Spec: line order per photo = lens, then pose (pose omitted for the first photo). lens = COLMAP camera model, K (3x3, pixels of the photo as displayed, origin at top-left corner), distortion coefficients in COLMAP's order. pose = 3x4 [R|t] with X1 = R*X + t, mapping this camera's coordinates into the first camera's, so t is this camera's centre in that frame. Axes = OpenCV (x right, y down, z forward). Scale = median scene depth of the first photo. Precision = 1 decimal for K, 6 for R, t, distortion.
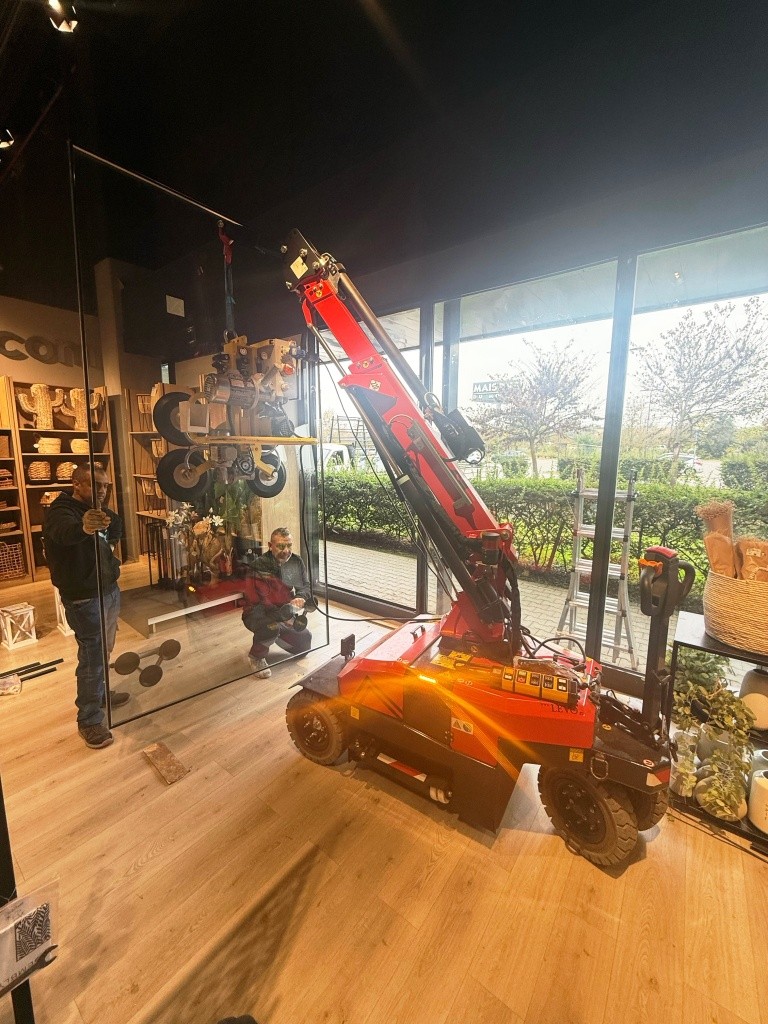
lens RADIAL K [[407.7, 0, 386.5], [0, 407.7, 508.4], [0, 0, 1]] dist [0.000576, -0.000105]
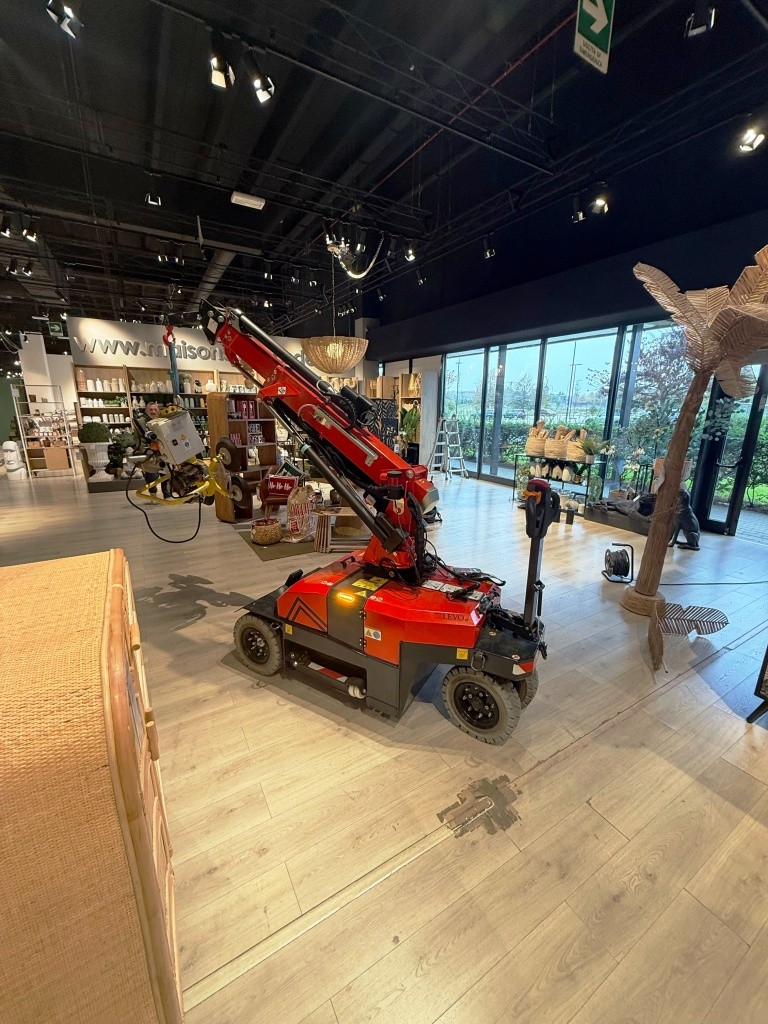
lens RADIAL K [[407.7, 0, 386.5], [0, 407.7, 508.4], [0, 0, 1]] dist [0.000576, -0.000105]
pose [[0.925972, 0.093410, -0.365856, 0.377589], [-0.054735, 0.991889, 0.114717, 0.167849], [0.373604, -0.086199, 0.923574, -1.171688]]
